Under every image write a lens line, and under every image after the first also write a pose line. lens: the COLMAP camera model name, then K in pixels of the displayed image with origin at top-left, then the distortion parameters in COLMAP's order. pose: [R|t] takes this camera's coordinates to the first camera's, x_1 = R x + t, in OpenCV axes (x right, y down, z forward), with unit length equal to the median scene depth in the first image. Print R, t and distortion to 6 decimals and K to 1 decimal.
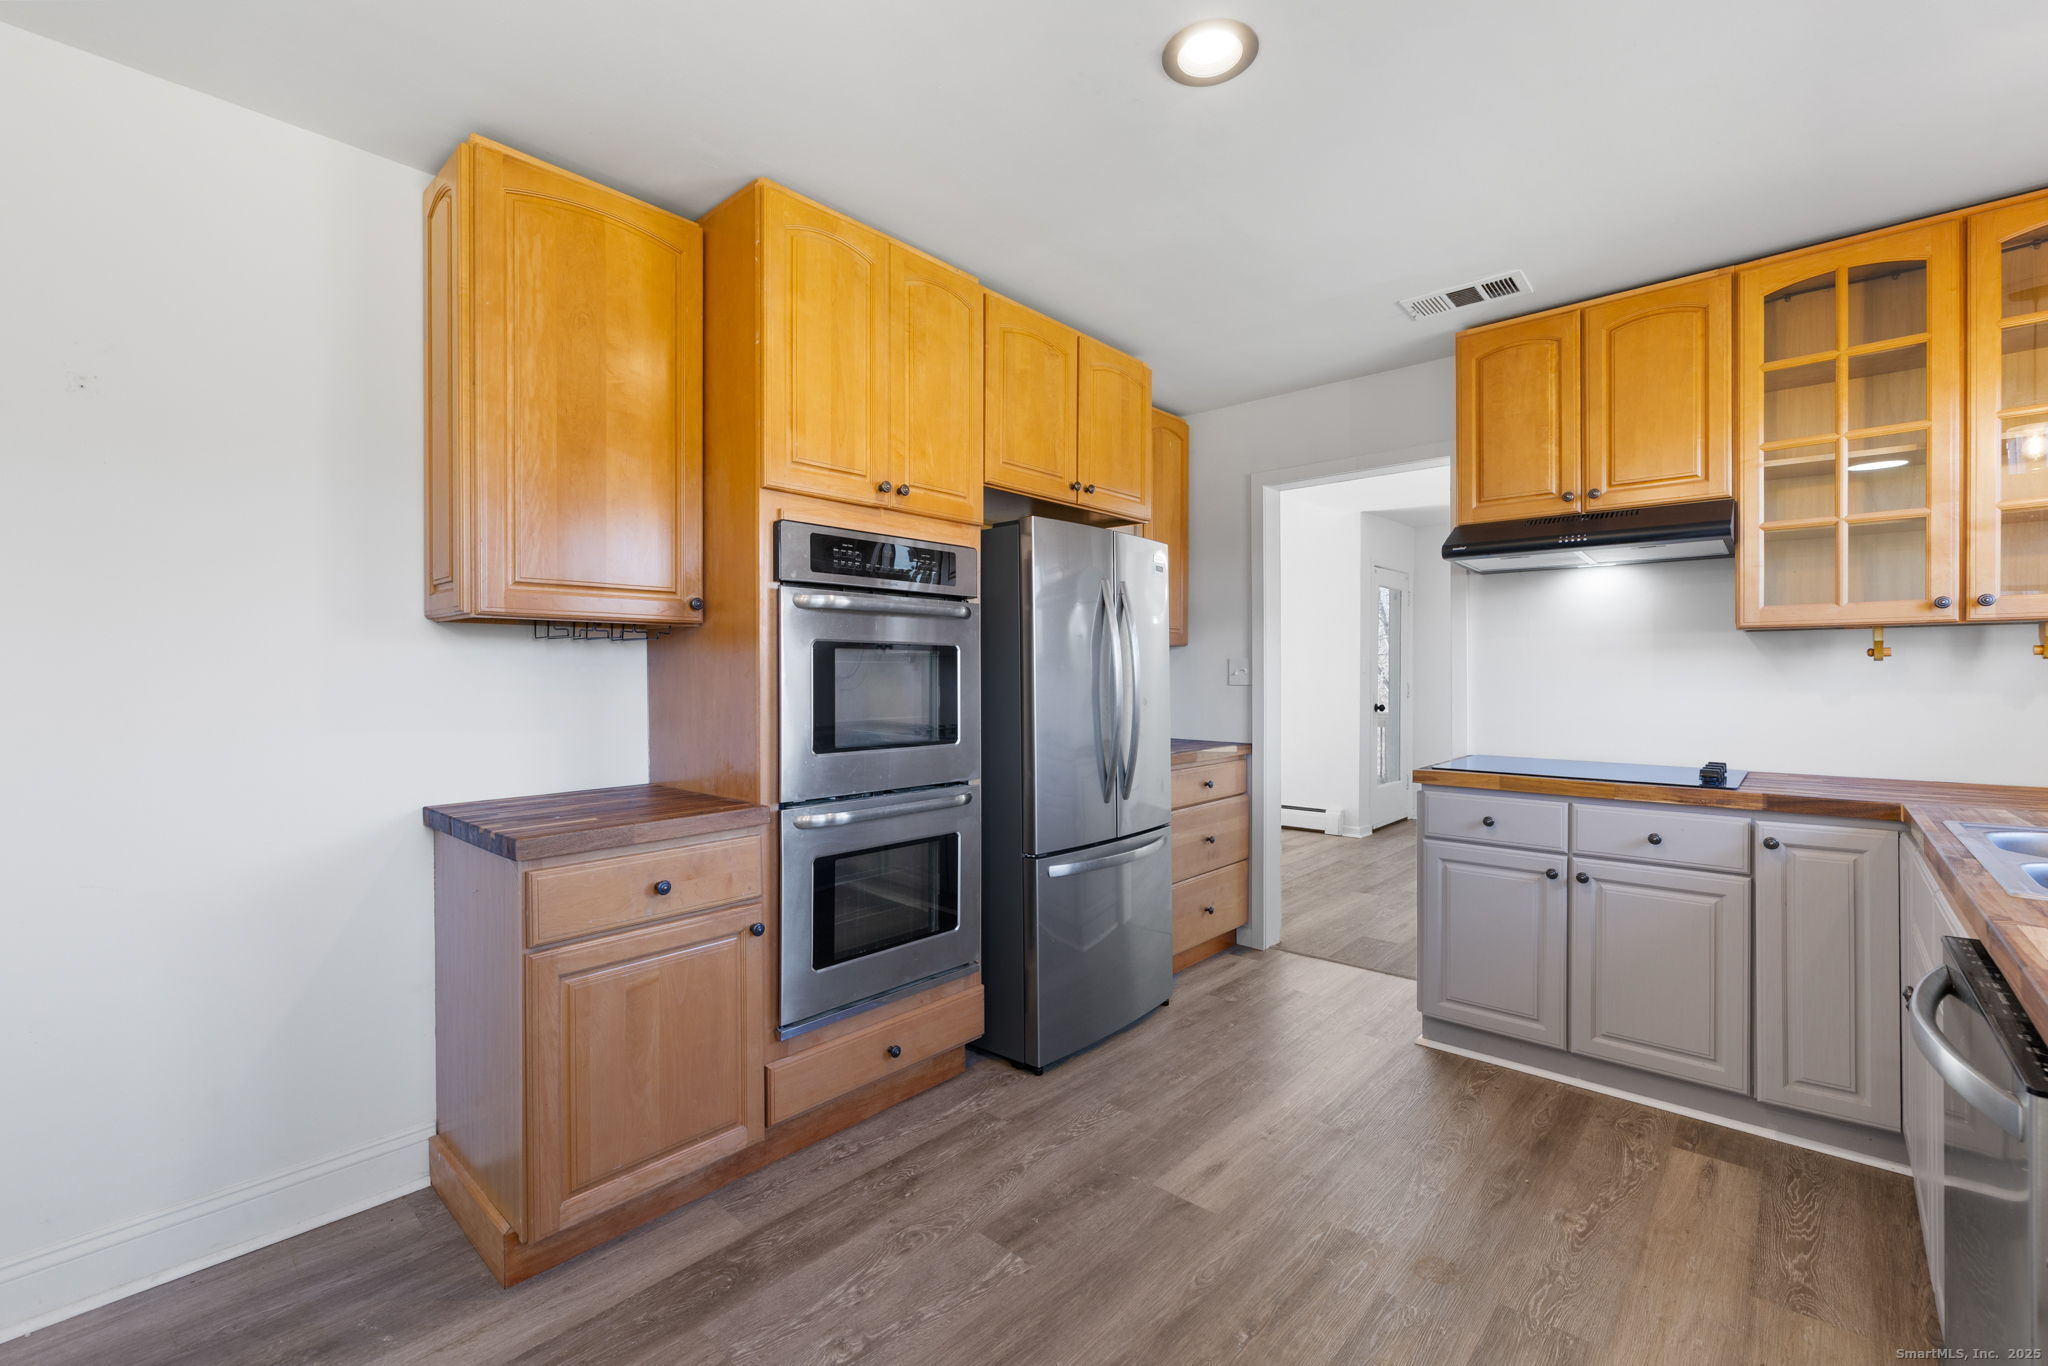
lens RADIAL K [[885.3, 0, 1014.4], [0, 885.3, 677.8], [0, 0, 1]] dist [0.003619, 0.000335]
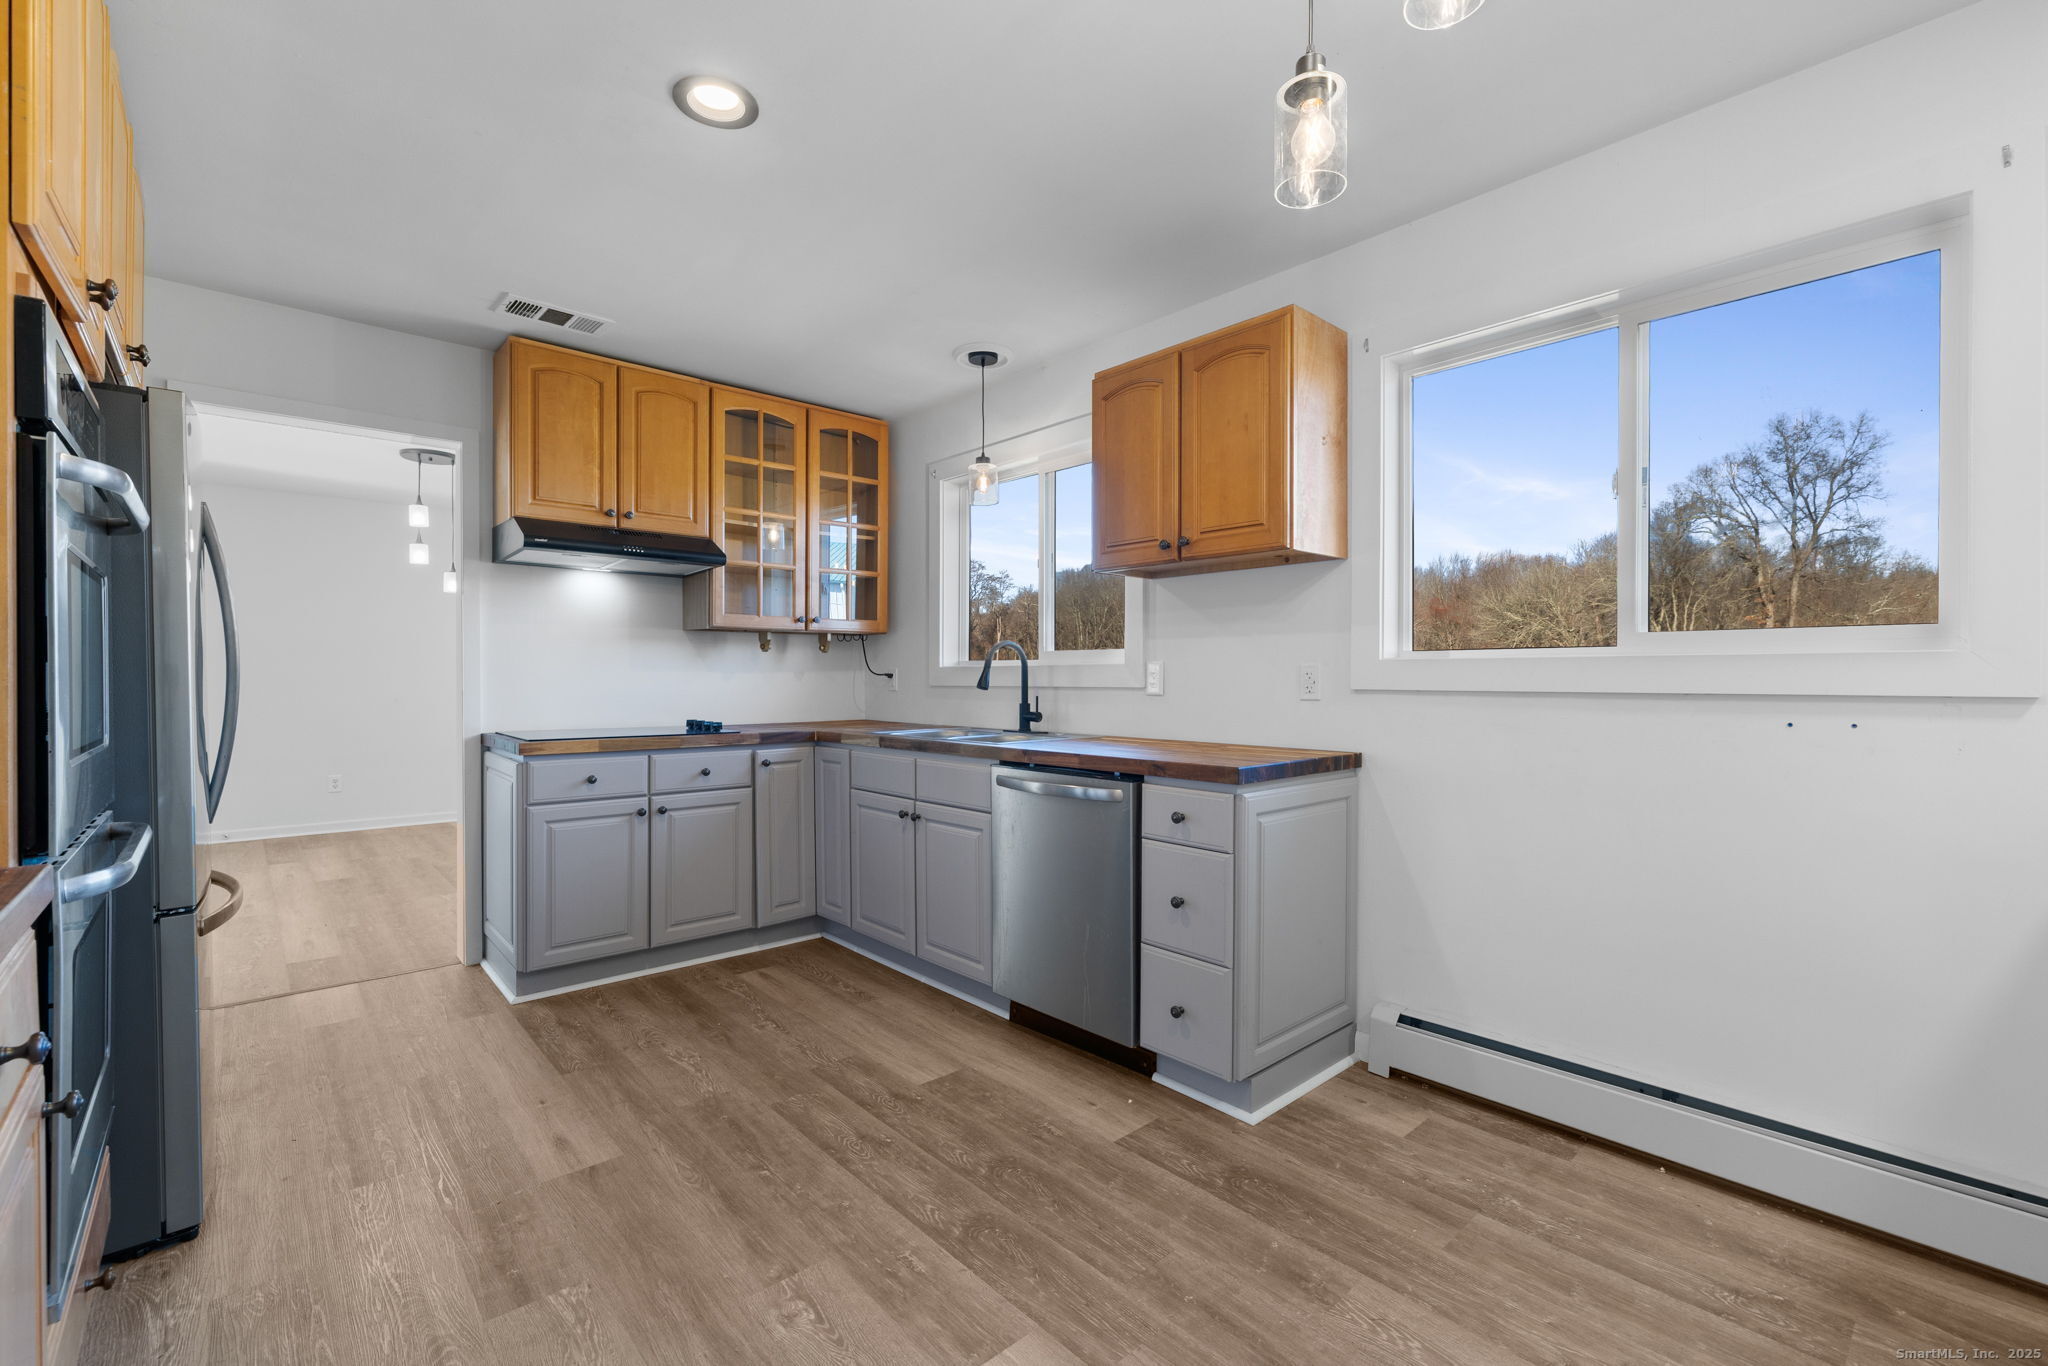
lens RADIAL K [[885.3, 0, 1022.1], [0, 885.3, 686.9], [0, 0, 1]] dist [0.003619, 0.000335]
pose [[0.103482, -0.005464, 0.994616, -0.633965], [0.004408, 0.999978, 0.005034, 0.040371], [-0.994622, 0.003864, 0.103504, 0.348237]]
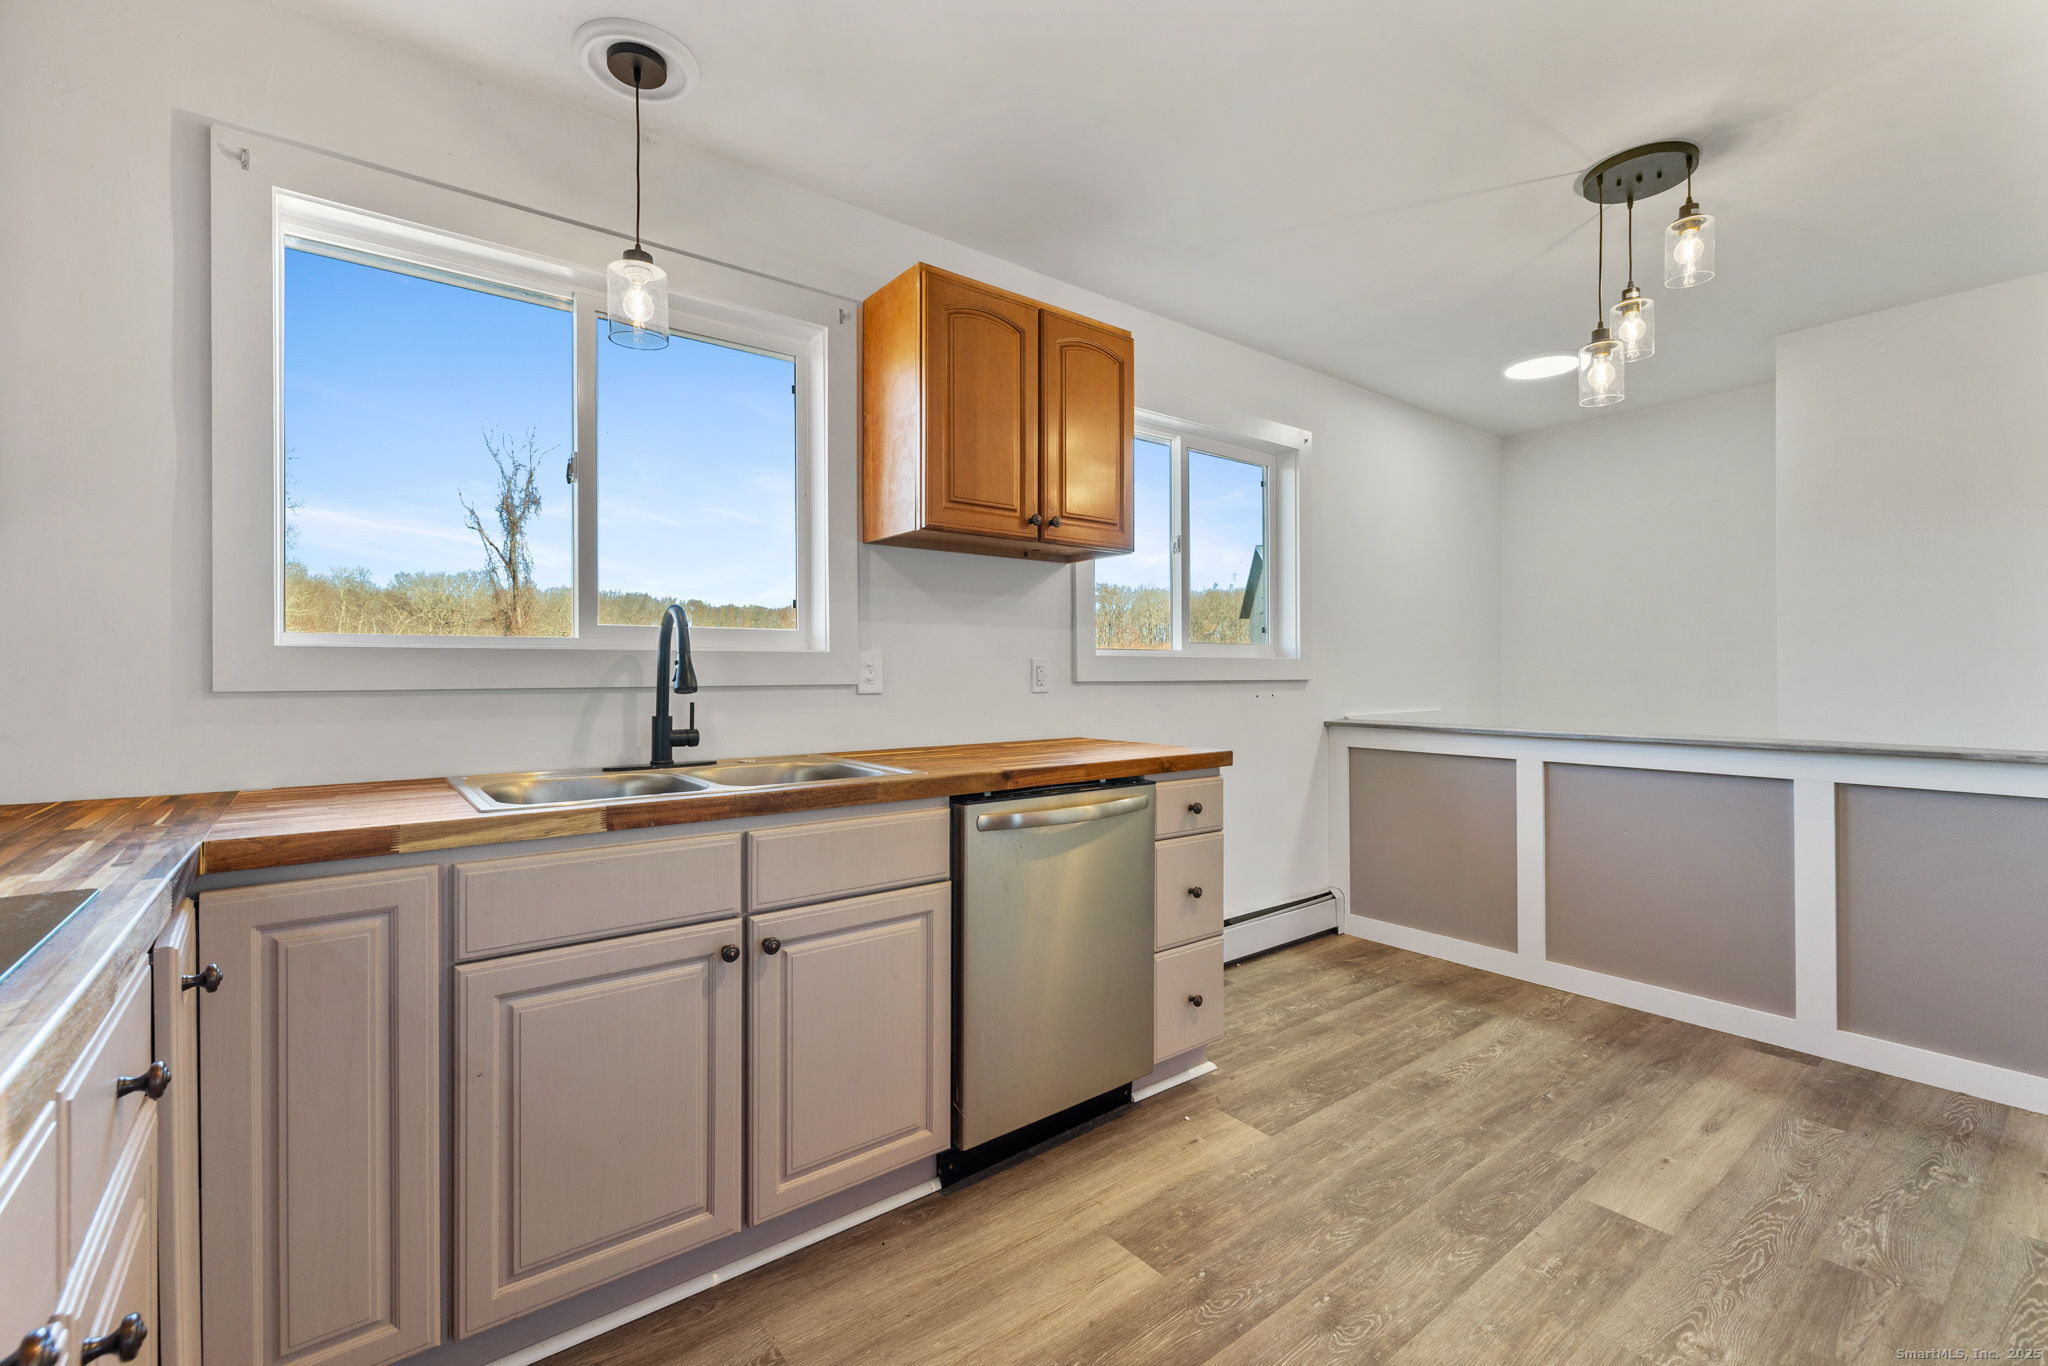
lens RADIAL K [[885.3, 0, 1029.5], [0, 885.3, 671.1], [0, 0, 1]] dist [0.003619, 0.000335]
pose [[-0.986785, 0.007022, 0.161884, 0.352465], [0.007292, 0.999973, 0.001069, 0.034590], [-0.161873, 0.002236, -0.986809, 1.265385]]
